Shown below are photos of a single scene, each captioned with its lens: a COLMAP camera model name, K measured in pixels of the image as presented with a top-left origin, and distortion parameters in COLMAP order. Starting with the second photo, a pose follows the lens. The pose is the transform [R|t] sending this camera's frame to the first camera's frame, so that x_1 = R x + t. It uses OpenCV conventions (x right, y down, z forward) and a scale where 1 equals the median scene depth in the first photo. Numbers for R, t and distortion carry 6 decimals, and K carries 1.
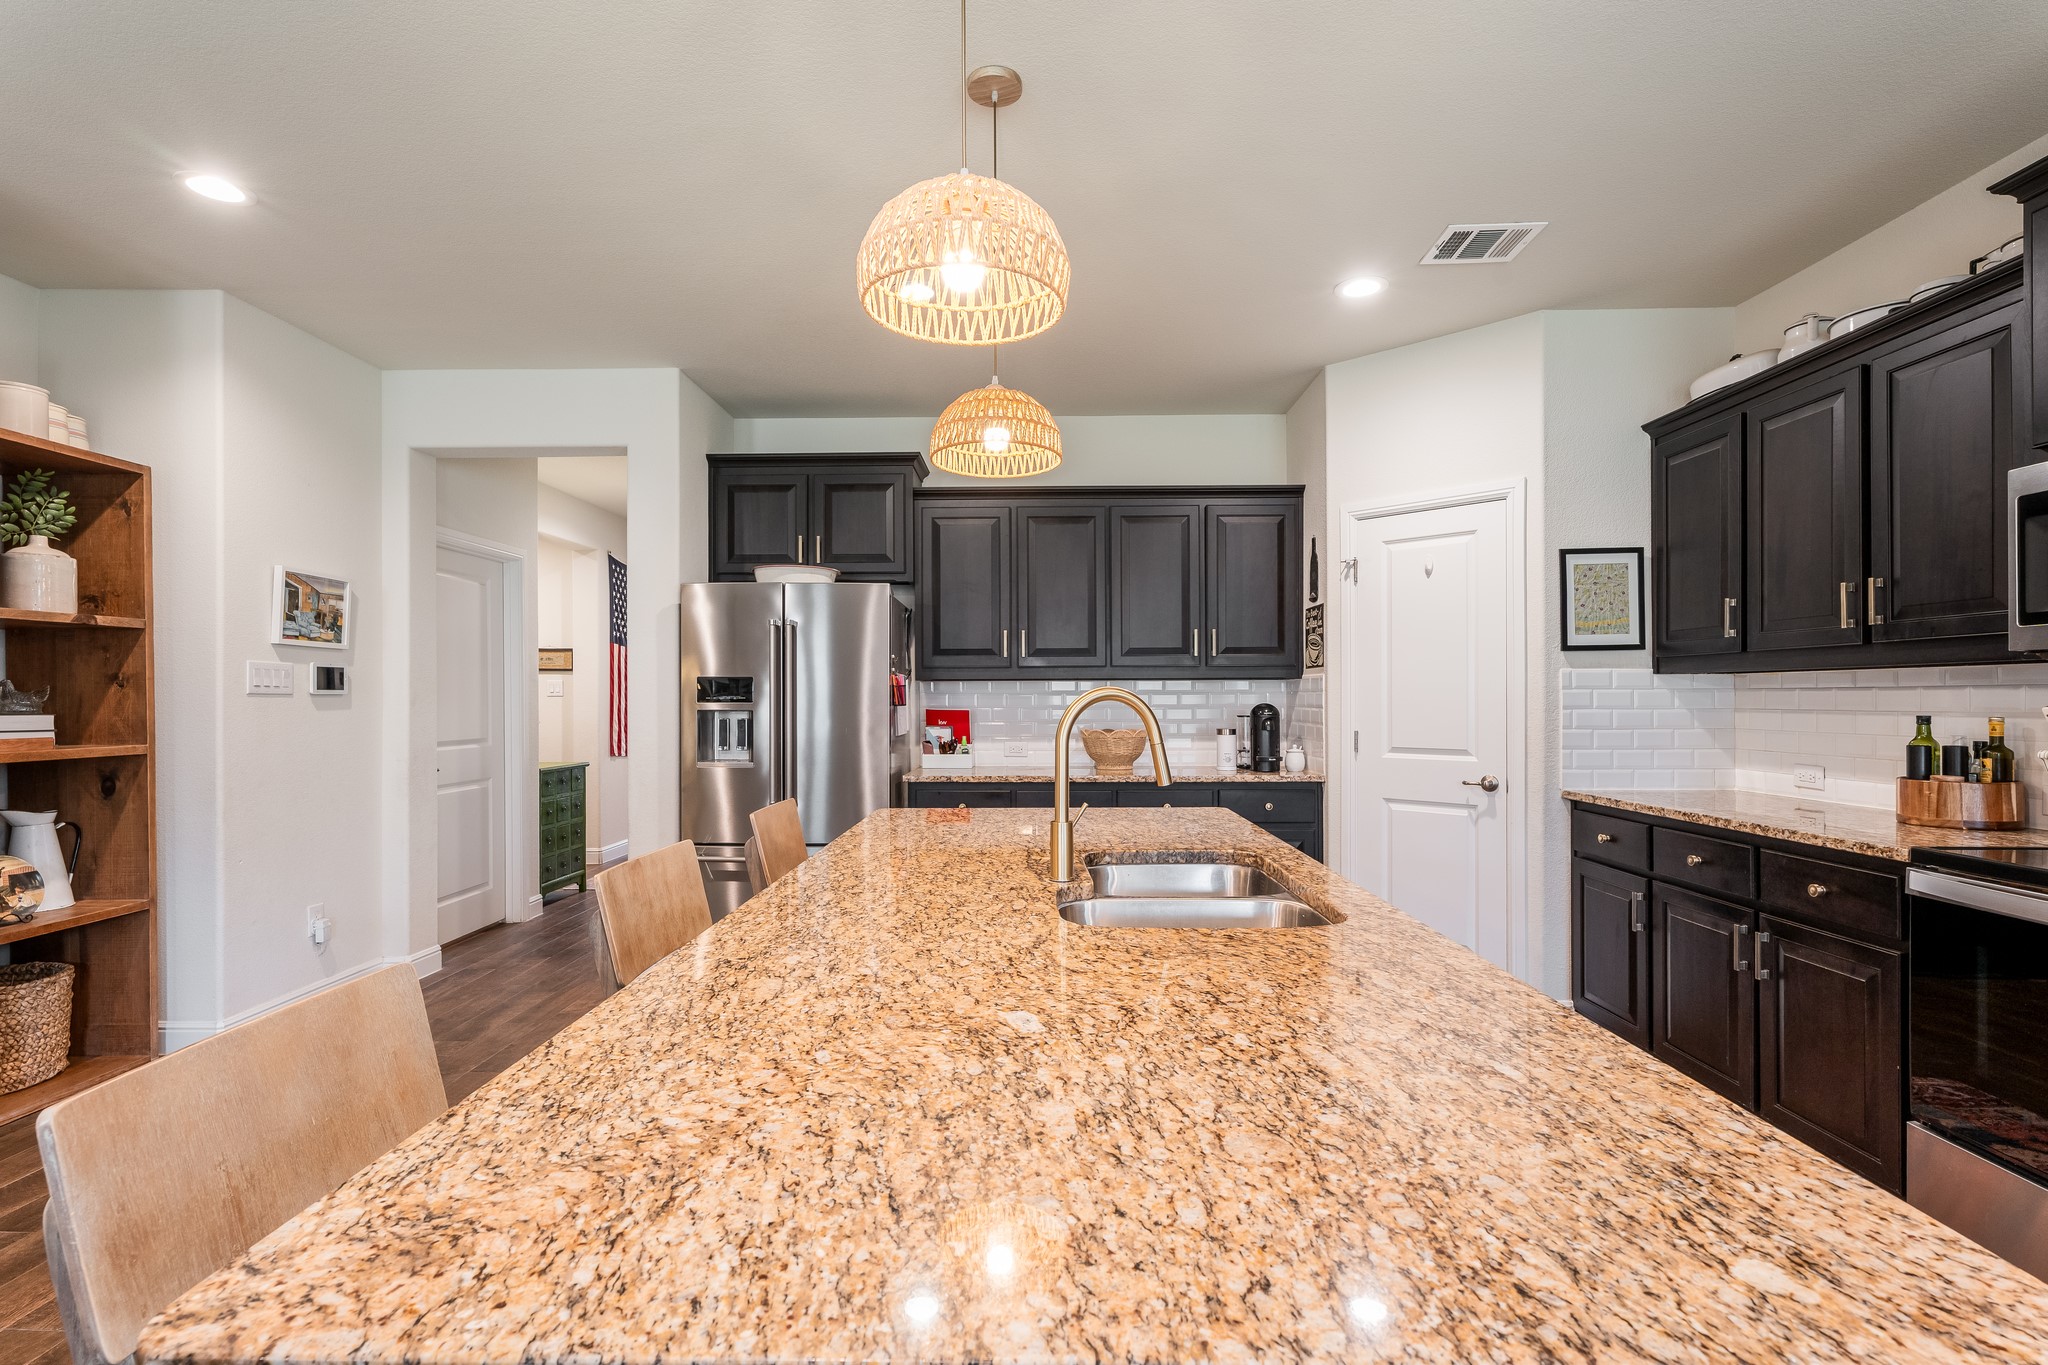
lens RADIAL K [[947.9, 0, 1023.8], [0, 947.9, 700.7], [0, 0, 1]] dist [0.002691, 0.000001]
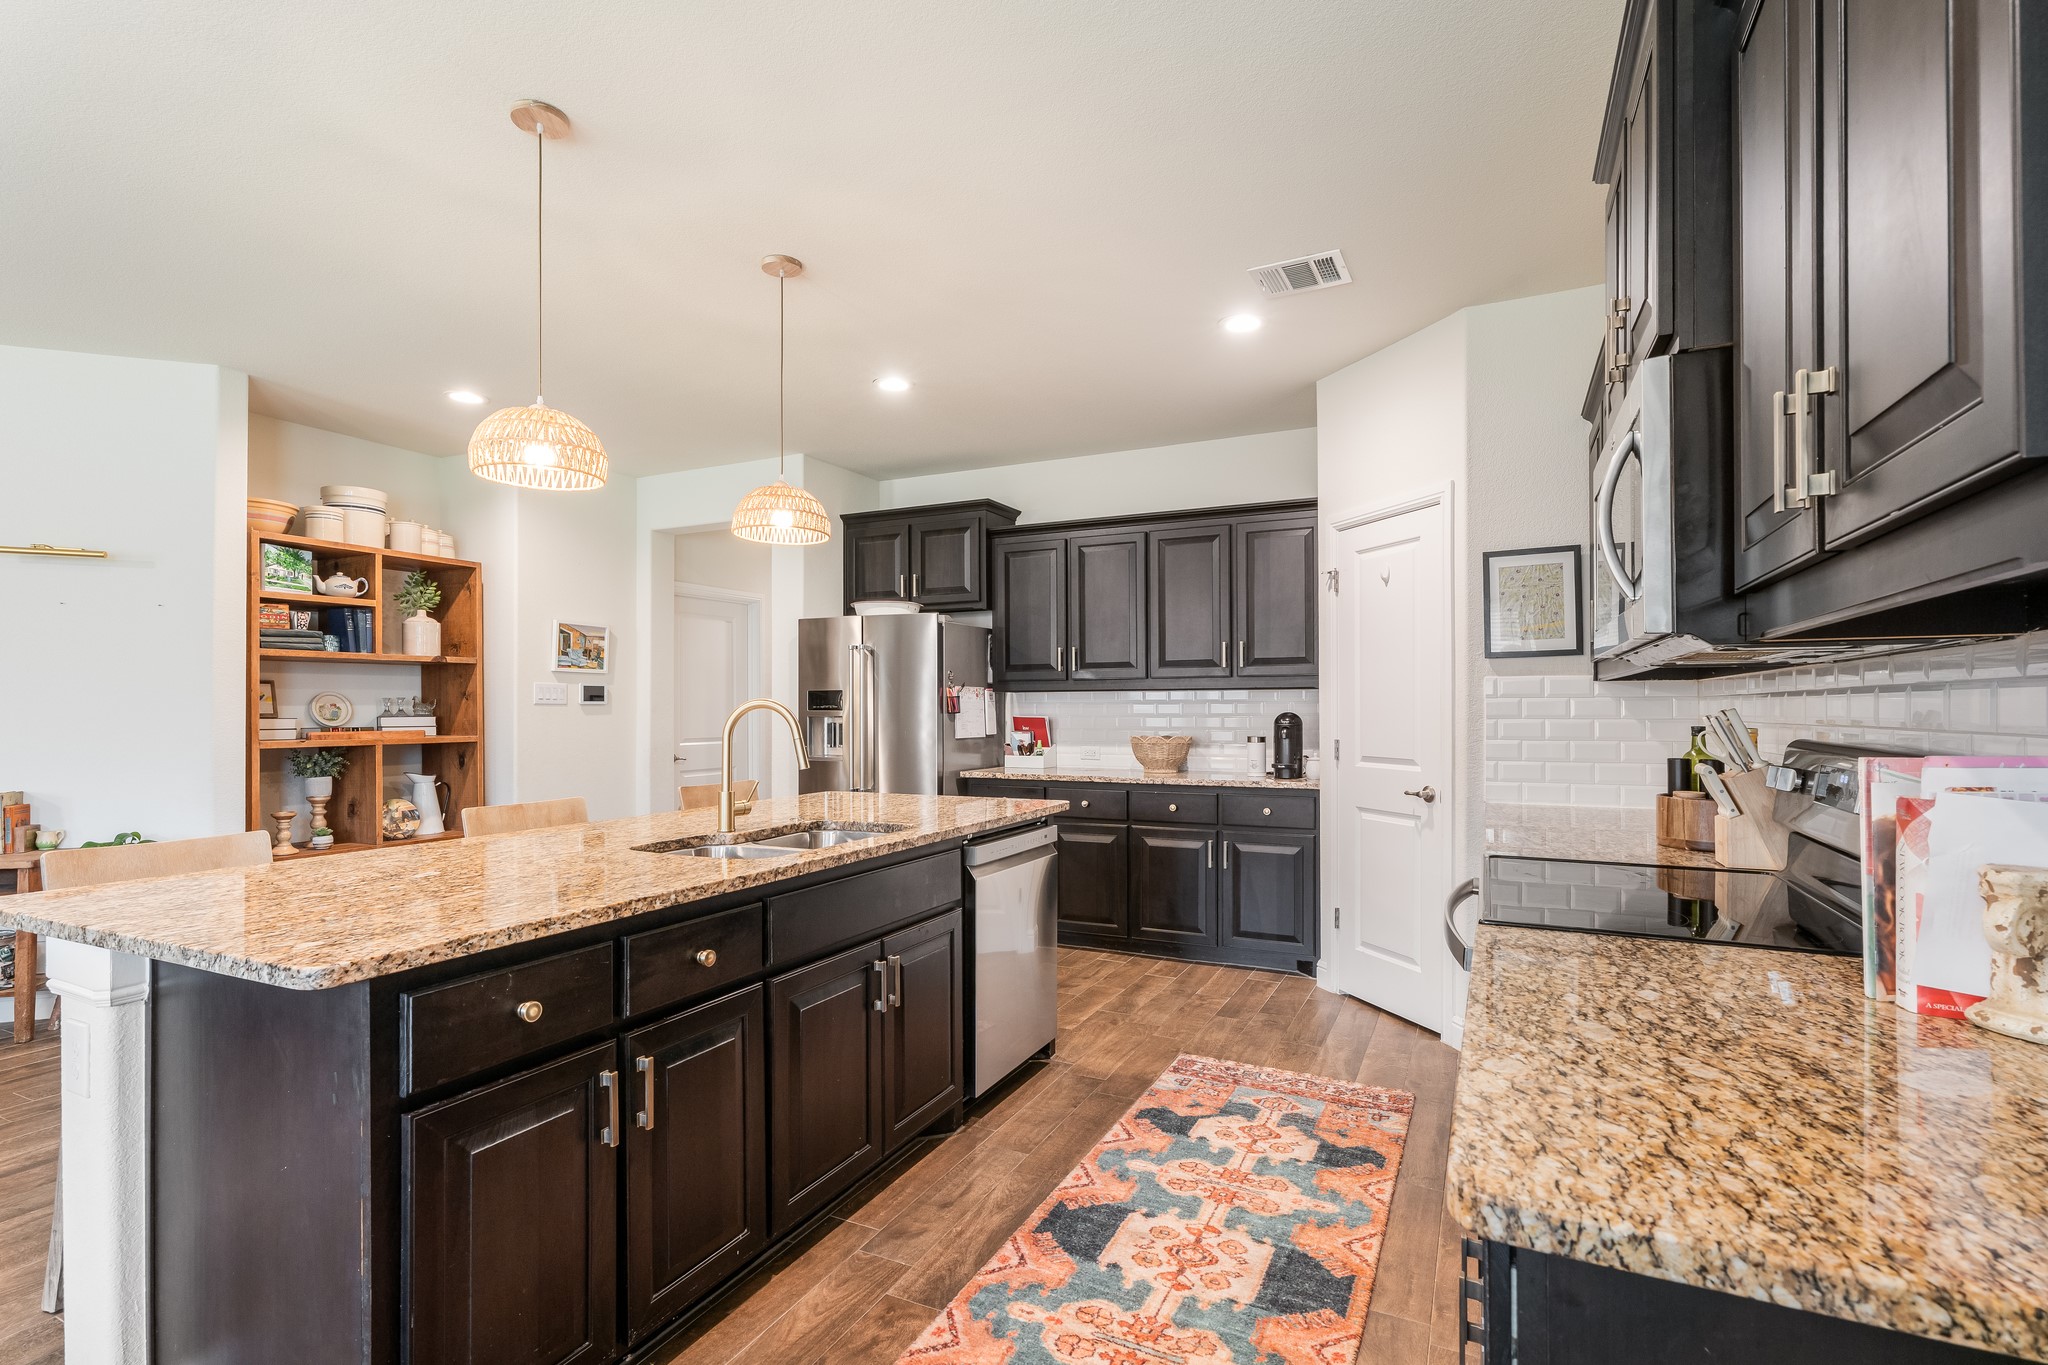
lens RADIAL K [[939.3, 0, 1028.0], [0, 939.3, 705.4], [0, 0, 1]] dist [0.000008, 0.000488]
pose [[0.911306, -0.000342, -0.411730, 0.513886], [-0.001698, 0.999988, -0.004590, 0.000536], [0.411727, 0.004882, 0.911294, -0.055962]]
